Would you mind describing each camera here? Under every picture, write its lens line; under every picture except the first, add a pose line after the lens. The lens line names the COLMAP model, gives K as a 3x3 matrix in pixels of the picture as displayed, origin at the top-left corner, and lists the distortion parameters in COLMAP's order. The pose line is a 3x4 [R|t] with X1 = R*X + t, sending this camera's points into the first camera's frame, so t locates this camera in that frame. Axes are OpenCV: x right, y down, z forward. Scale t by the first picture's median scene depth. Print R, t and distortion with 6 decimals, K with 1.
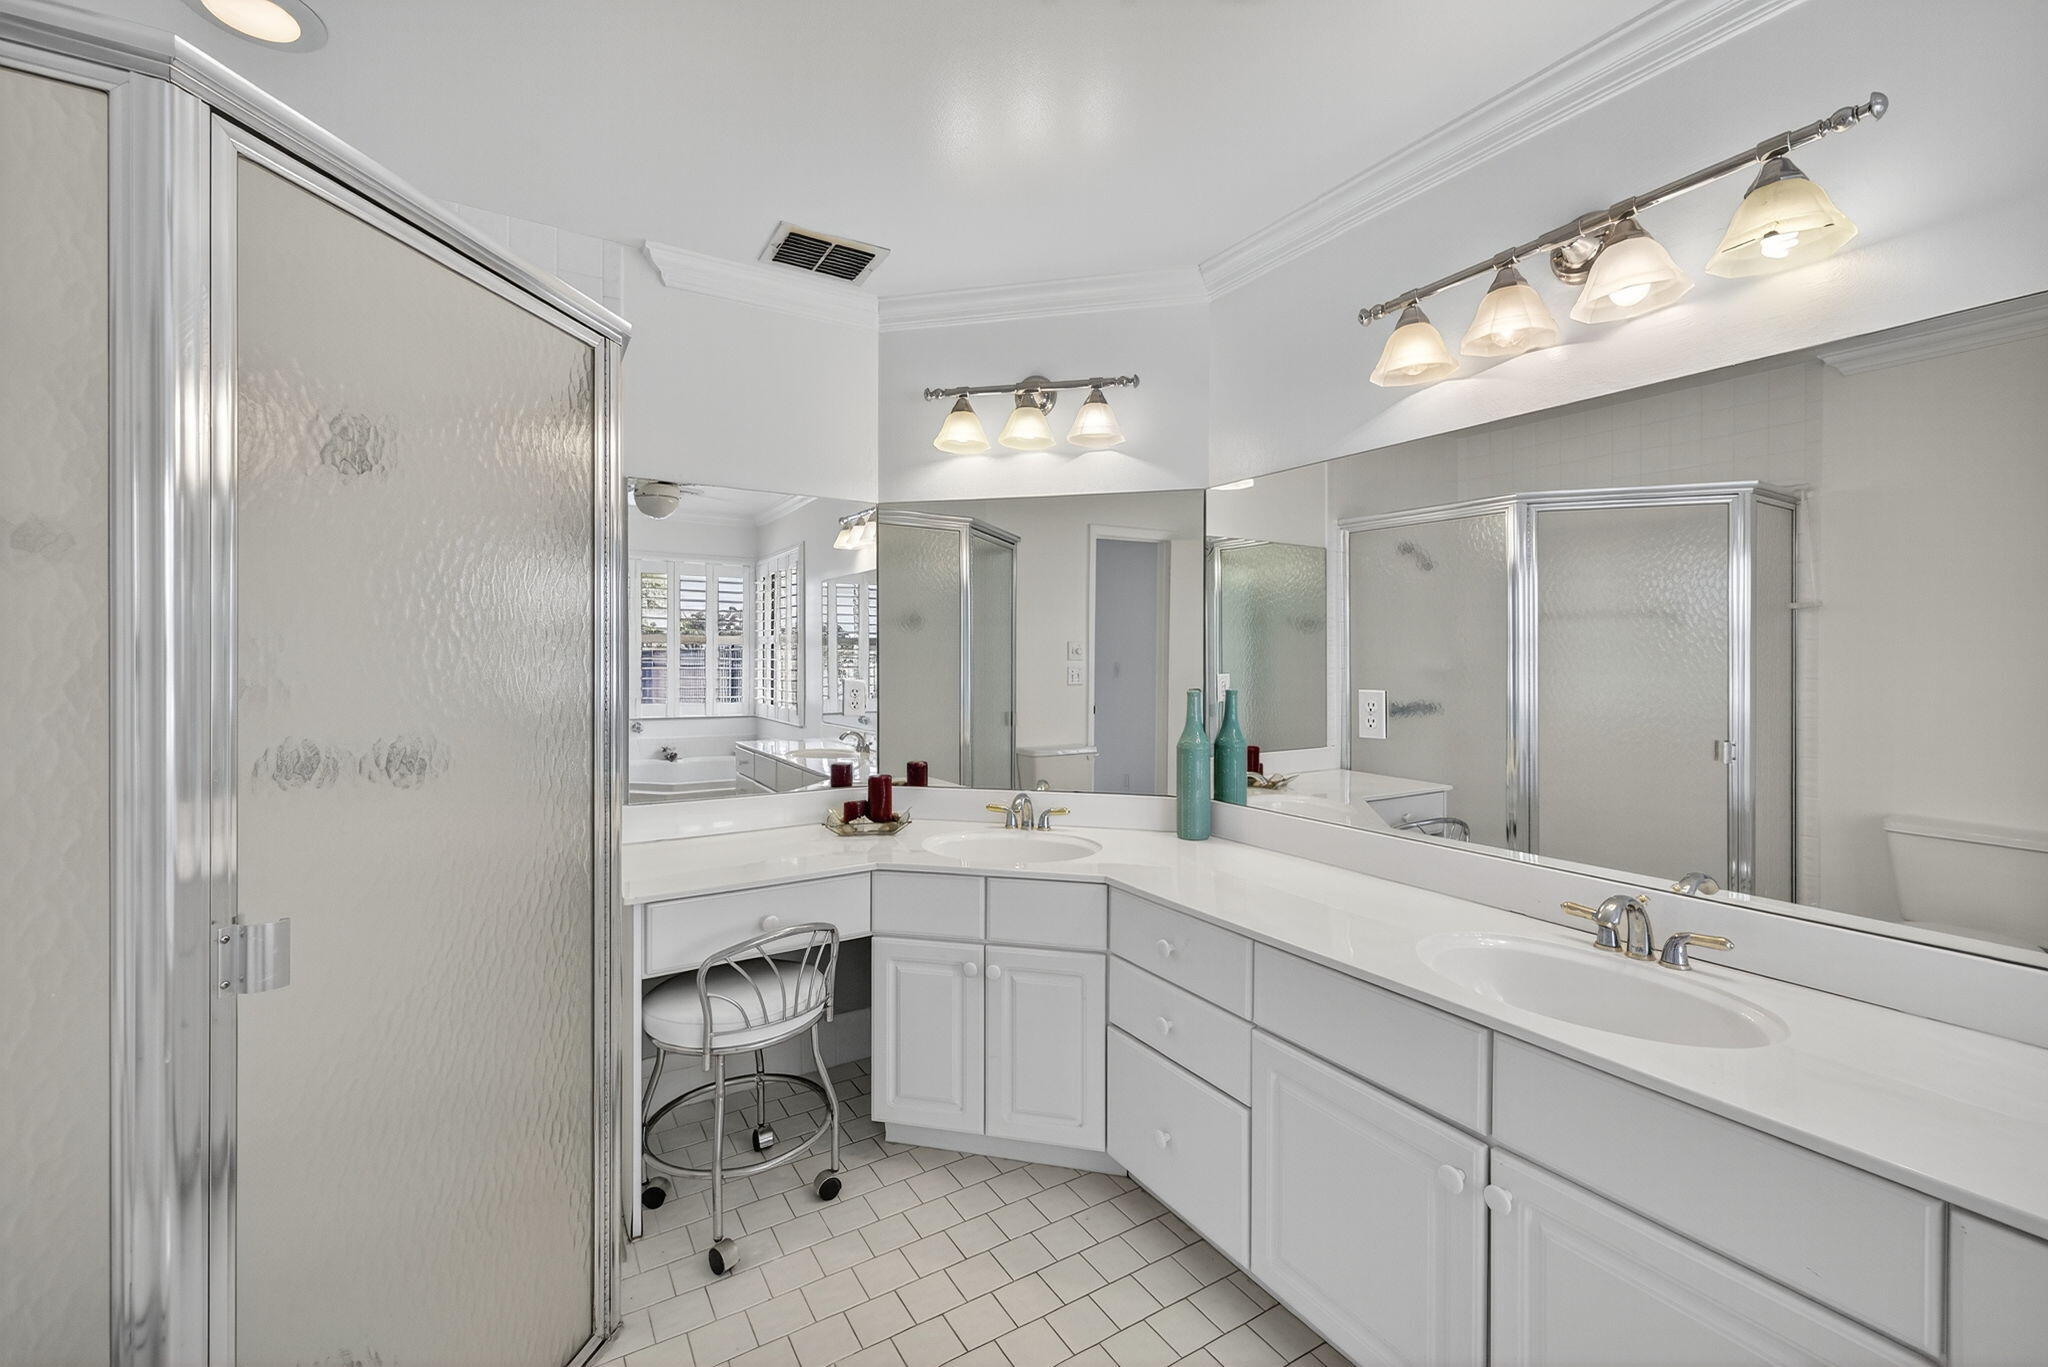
lens RADIAL K [[845.4, 0, 1023.2], [0, 845.4, 665.4], [0, 0, 1]] dist [0.004512, -0.000738]
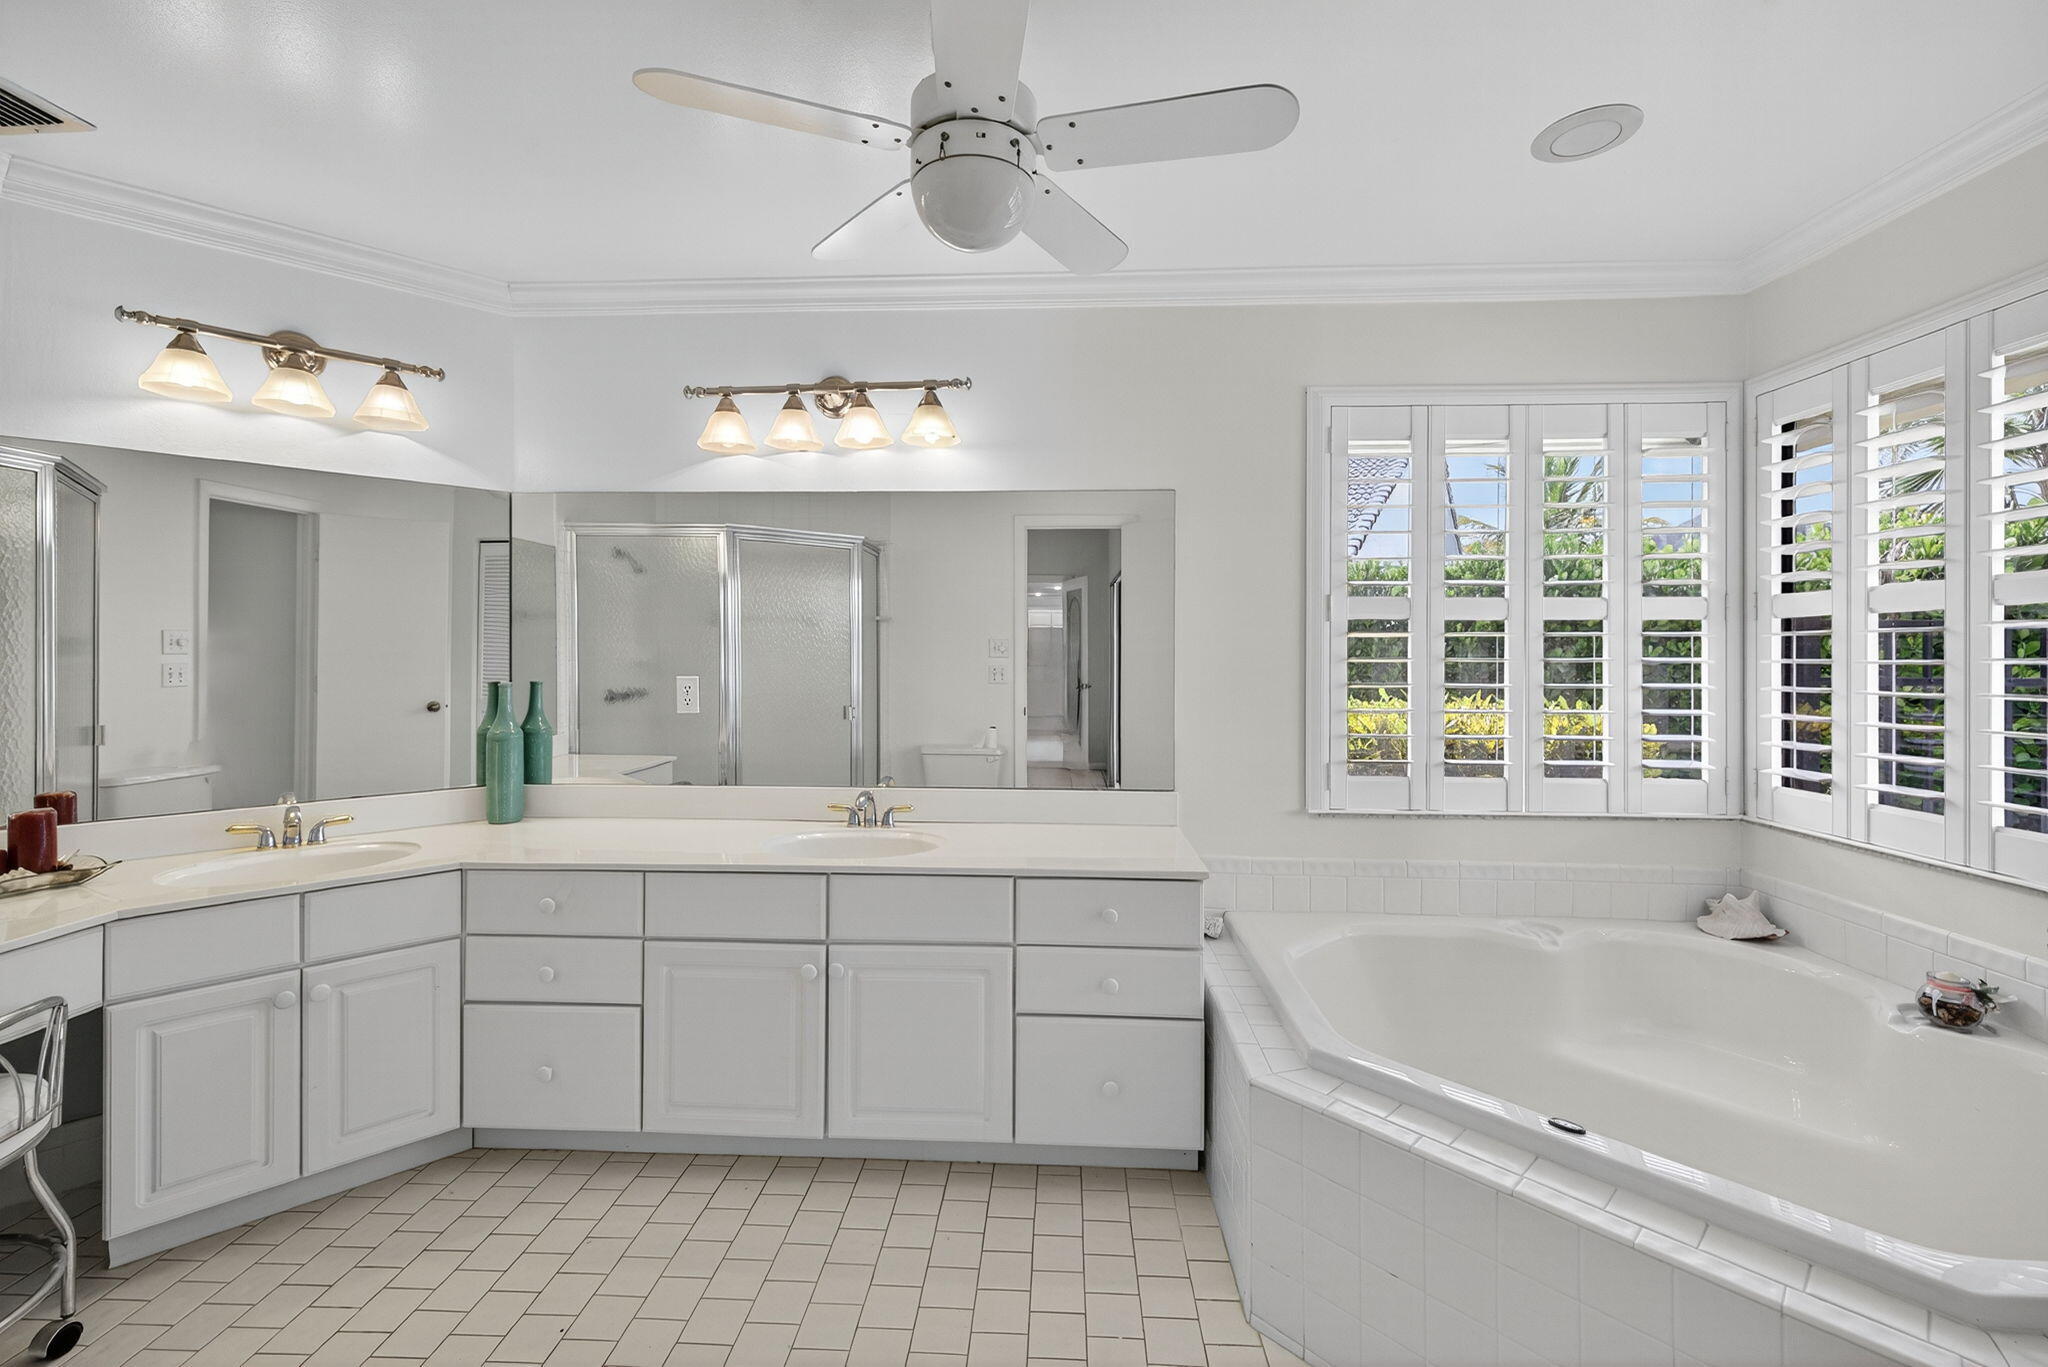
lens RADIAL K [[845.4, 0, 1023.2], [0, 845.4, 665.4], [0, 0, 1]] dist [0.004512, -0.000738]
pose [[0.563088, -0.014094, 0.826277, -0.312088], [0.005866, 0.999898, 0.013059, -0.001936], [-0.826376, -0.002507, 0.563113, -0.134017]]
